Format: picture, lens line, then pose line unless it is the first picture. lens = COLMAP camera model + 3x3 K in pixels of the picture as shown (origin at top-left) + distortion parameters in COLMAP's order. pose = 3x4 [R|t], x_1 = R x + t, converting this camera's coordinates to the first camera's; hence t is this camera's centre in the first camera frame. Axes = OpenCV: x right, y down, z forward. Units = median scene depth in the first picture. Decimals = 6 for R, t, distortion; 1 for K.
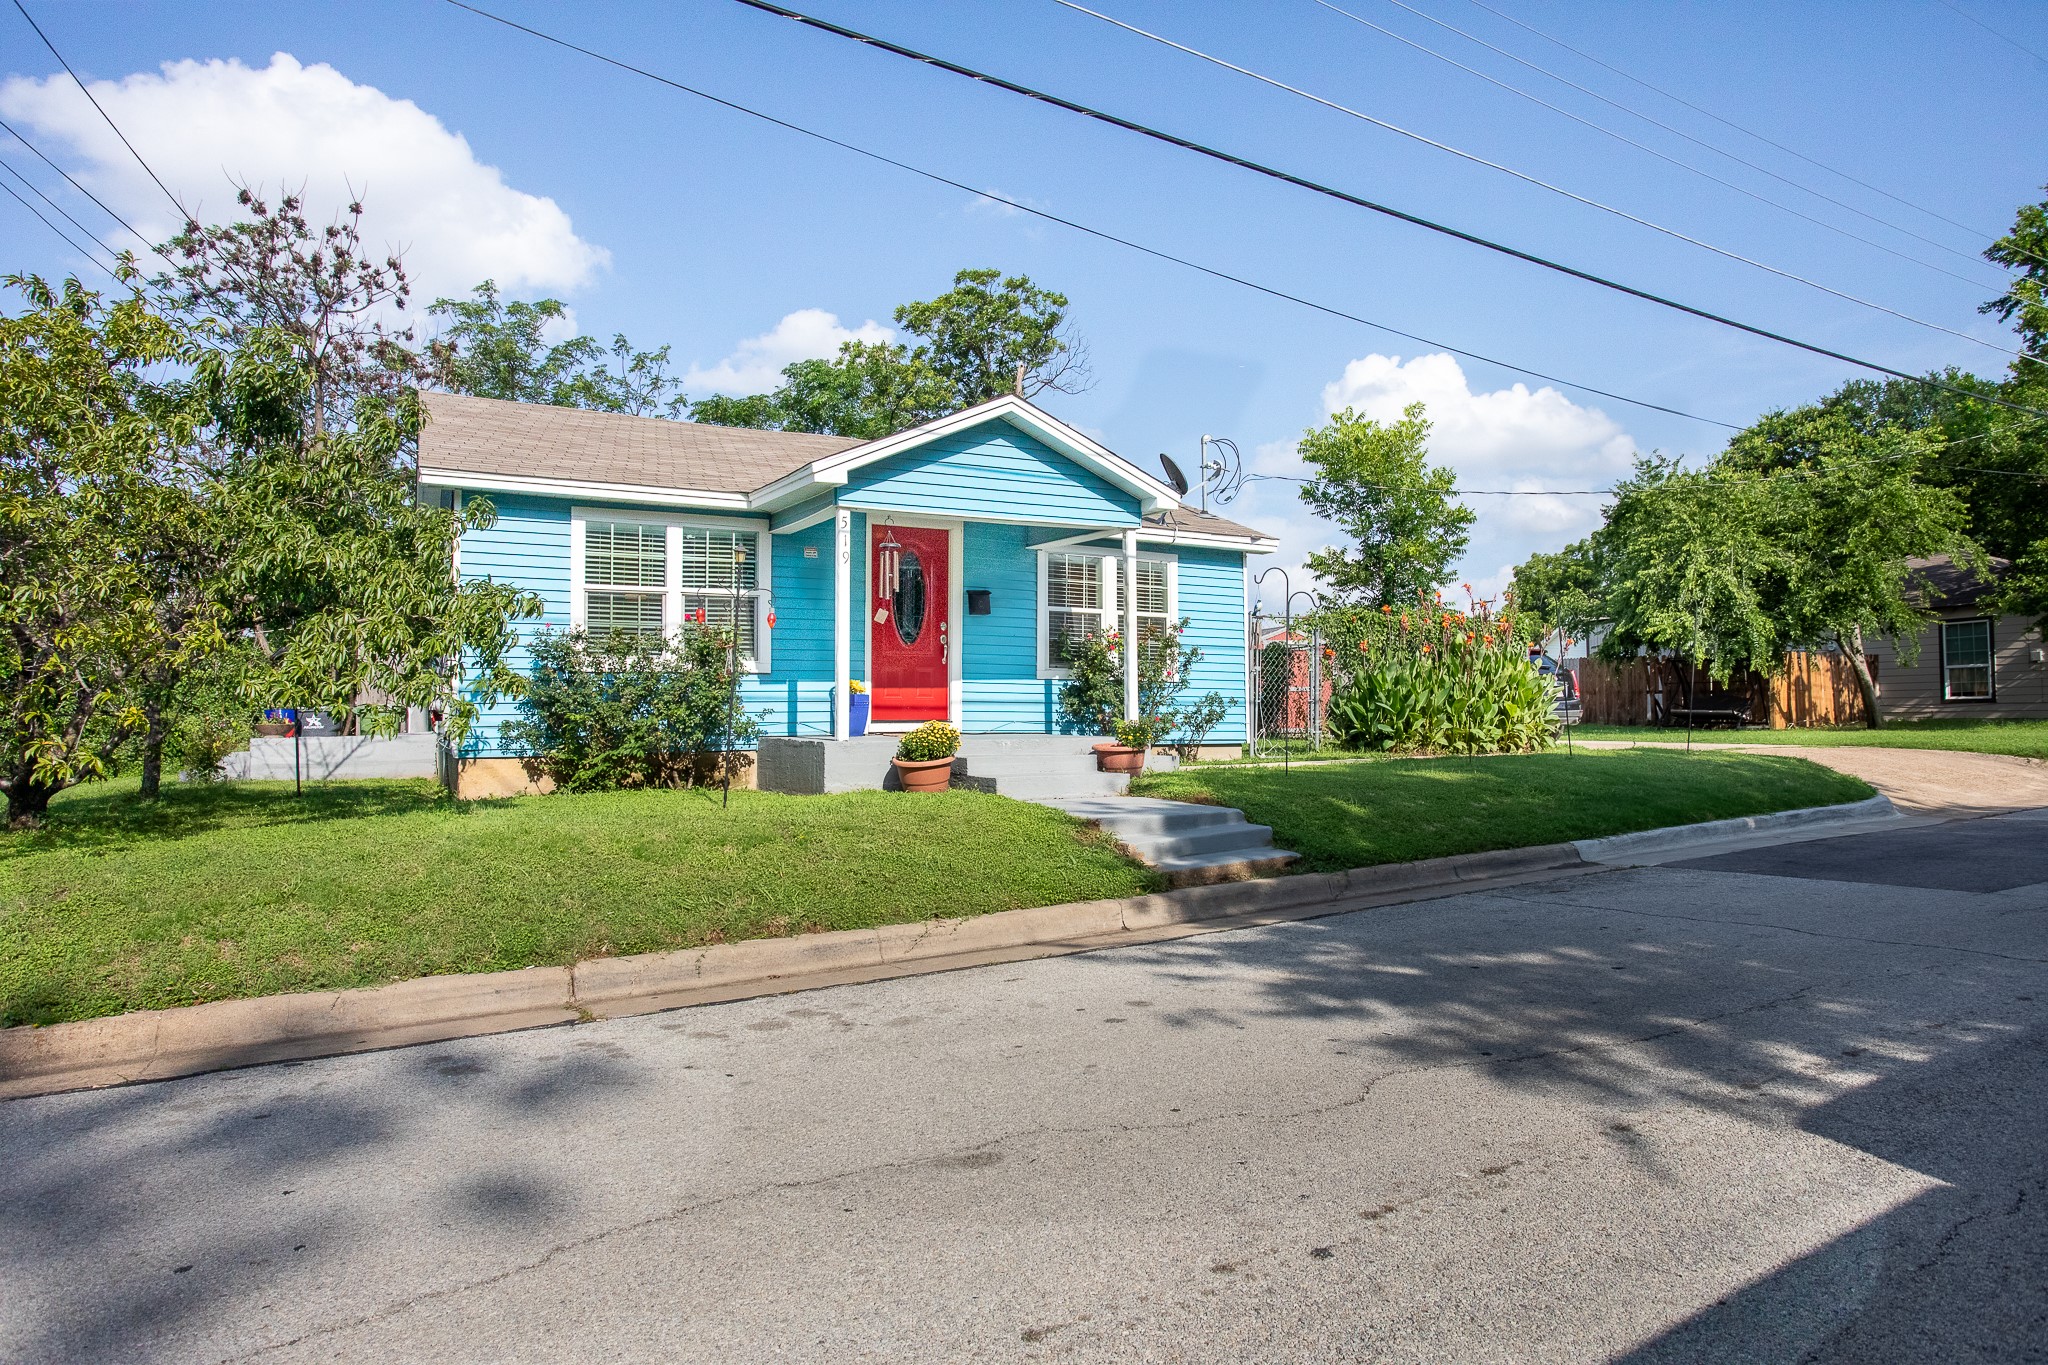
lens RADIAL K [[1176.2, 0, 1024.0], [0, 1176.2, 682.5], [0, 0, 1]] dist [-0.078969, 0.065052]
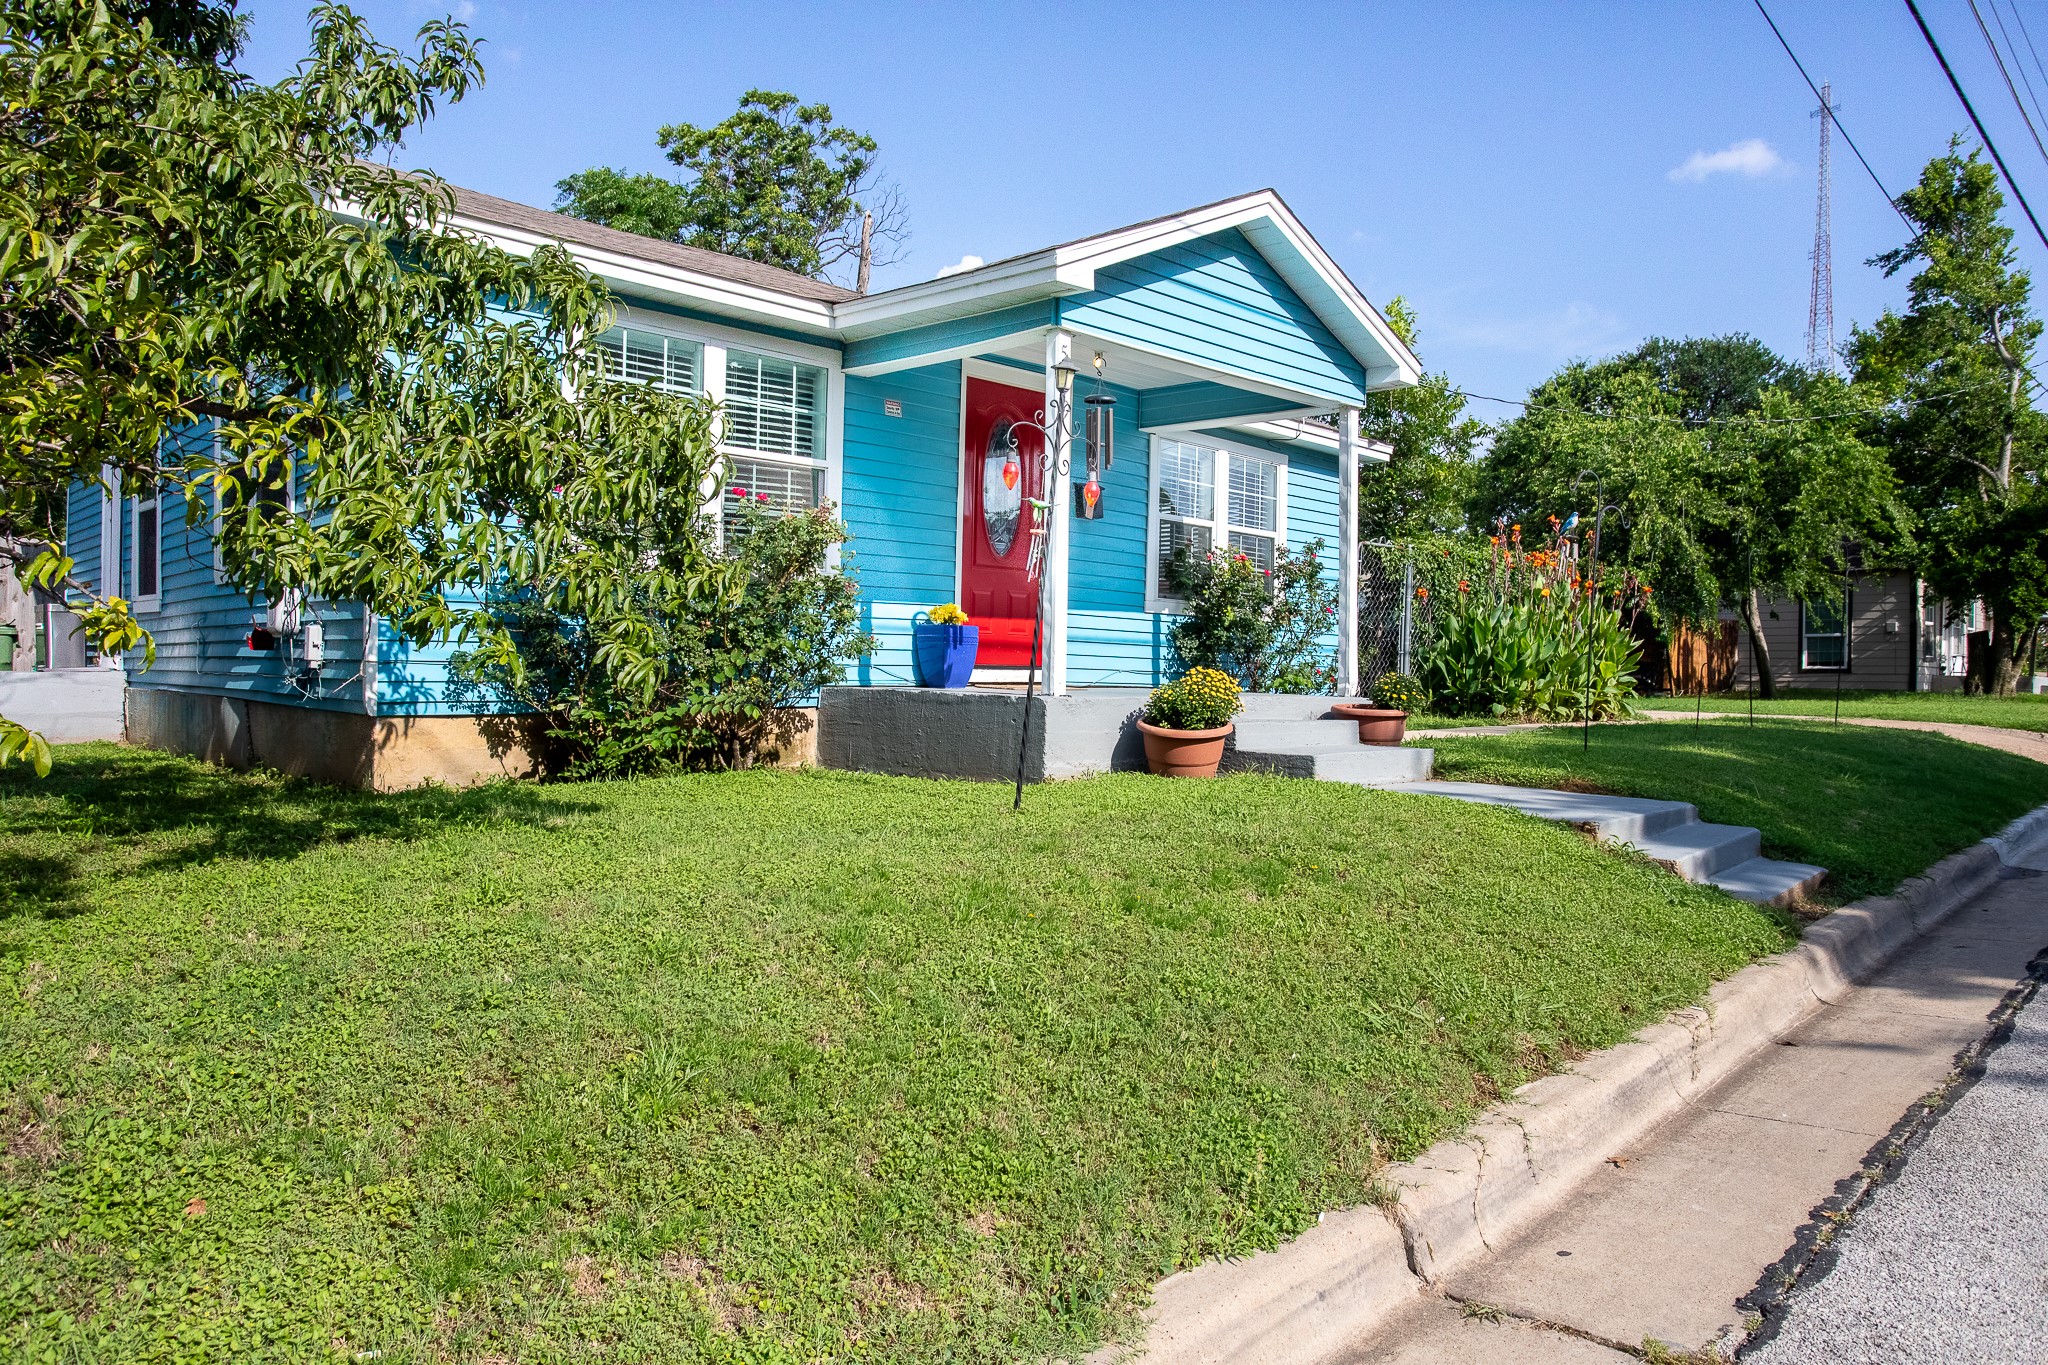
lens RADIAL K [[1321.9, 0, 1020.8], [0, 1321.9, 686.9], [0, 0, 1]] dist [-0.070562, 0.082195]
pose [[0.962639, 0.017499, 0.270222, -0.318683], [-0.029212, 0.998797, 0.039387, 0.014757], [-0.269208, -0.045809, 0.961992, 0.269166]]
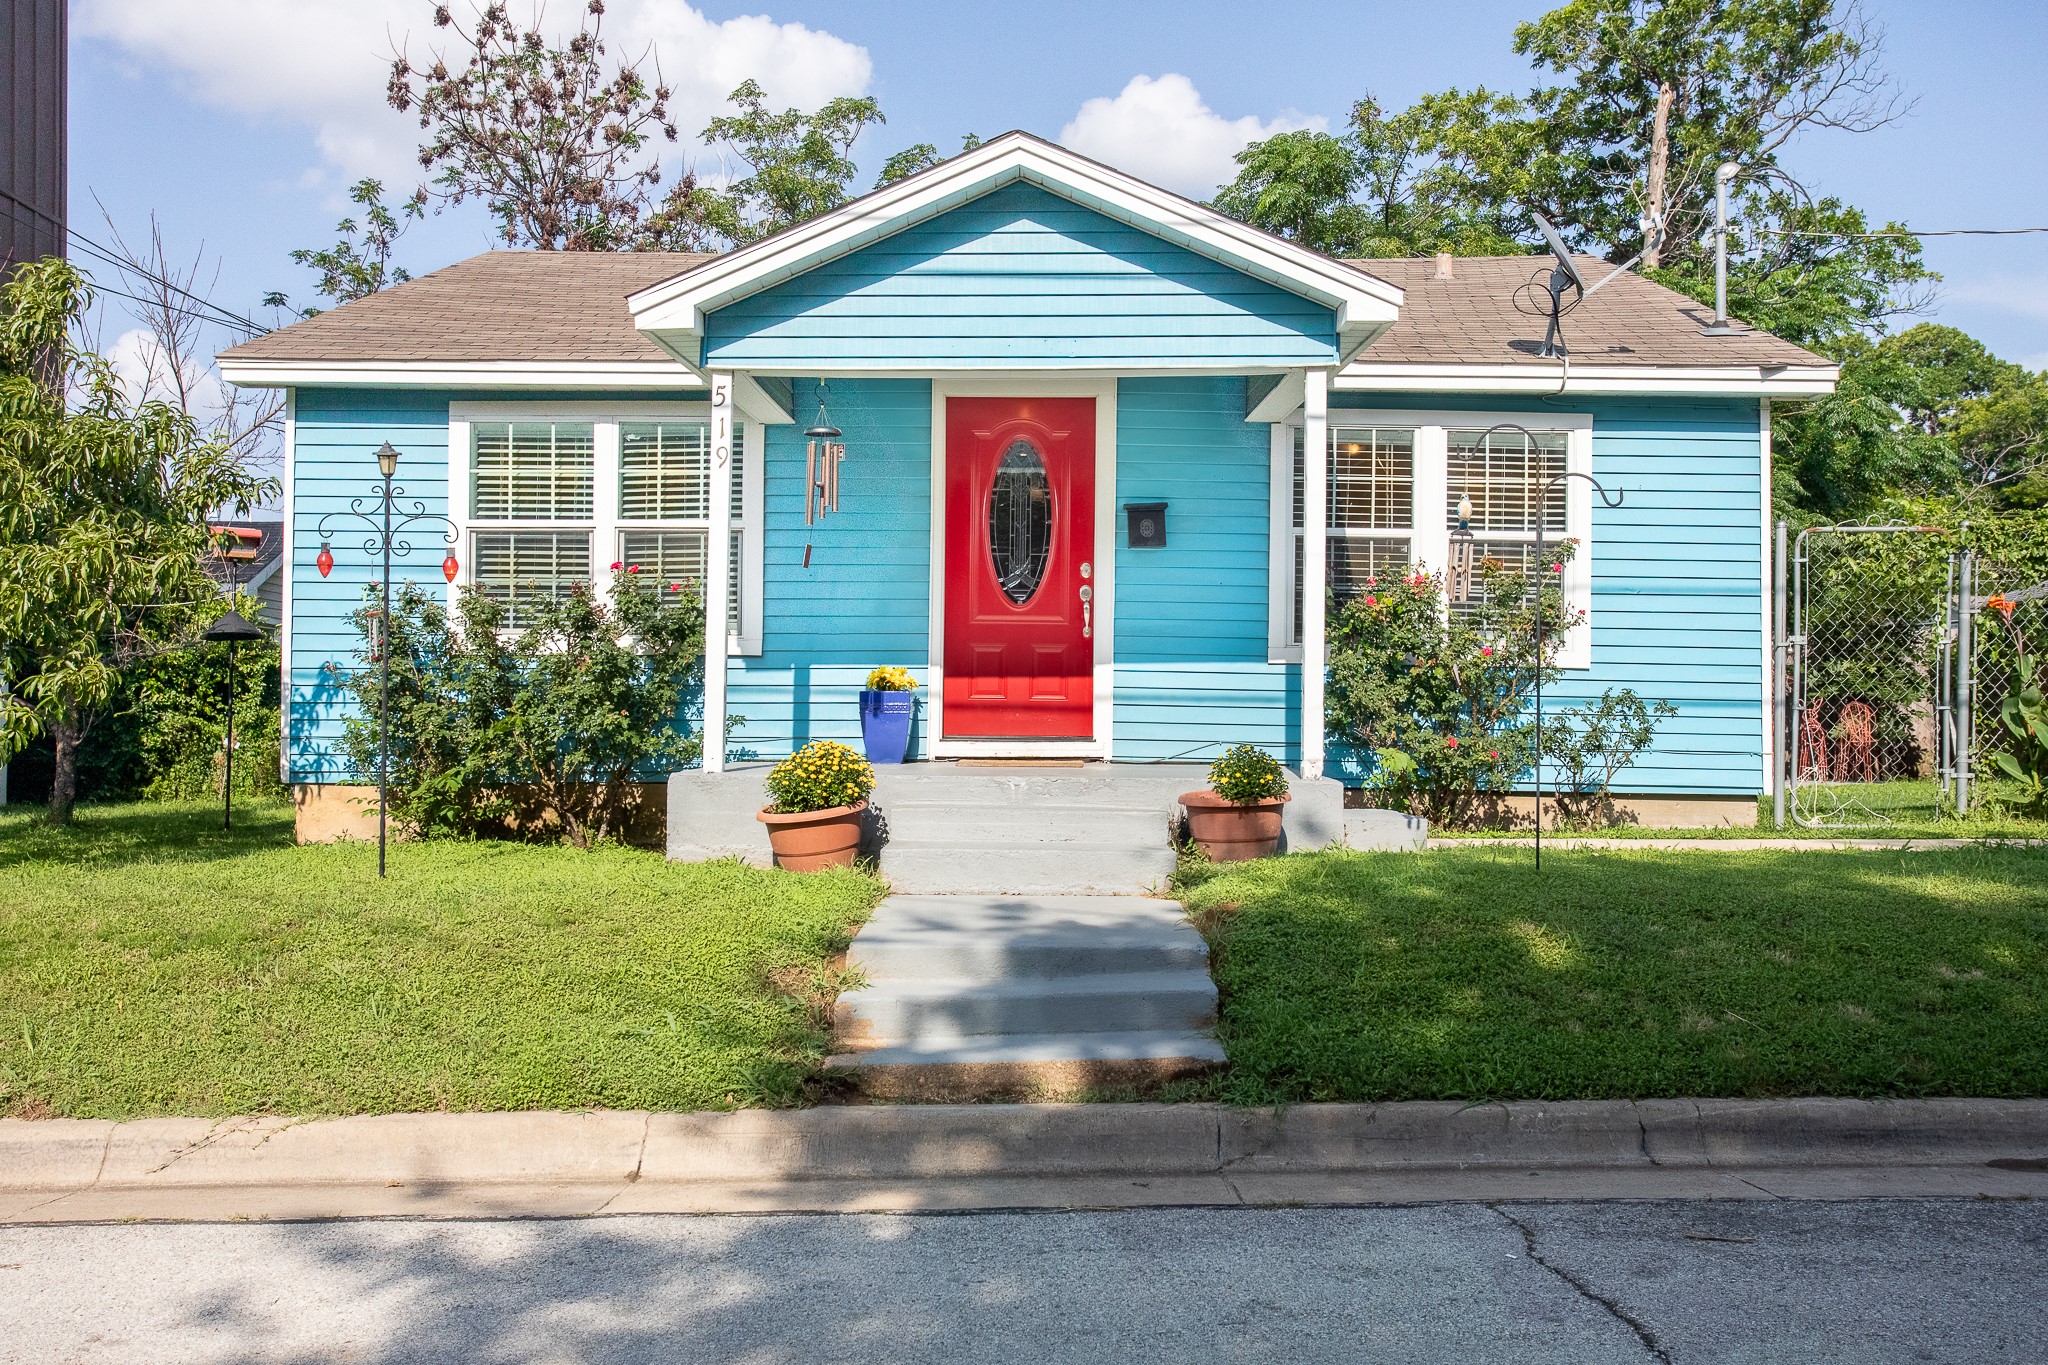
lens RADIAL K [[1804.0, 0, 1025.7], [0, 1804.0, 692.7], [0, 0, 1]] dist [-0.005351, 0.056416]
pose [[0.871543, 0.005329, -0.490291, 0.361678], [0.001866, 0.999898, 0.014186, -0.001791], [0.490316, -0.013279, 0.871443, 0.256247]]
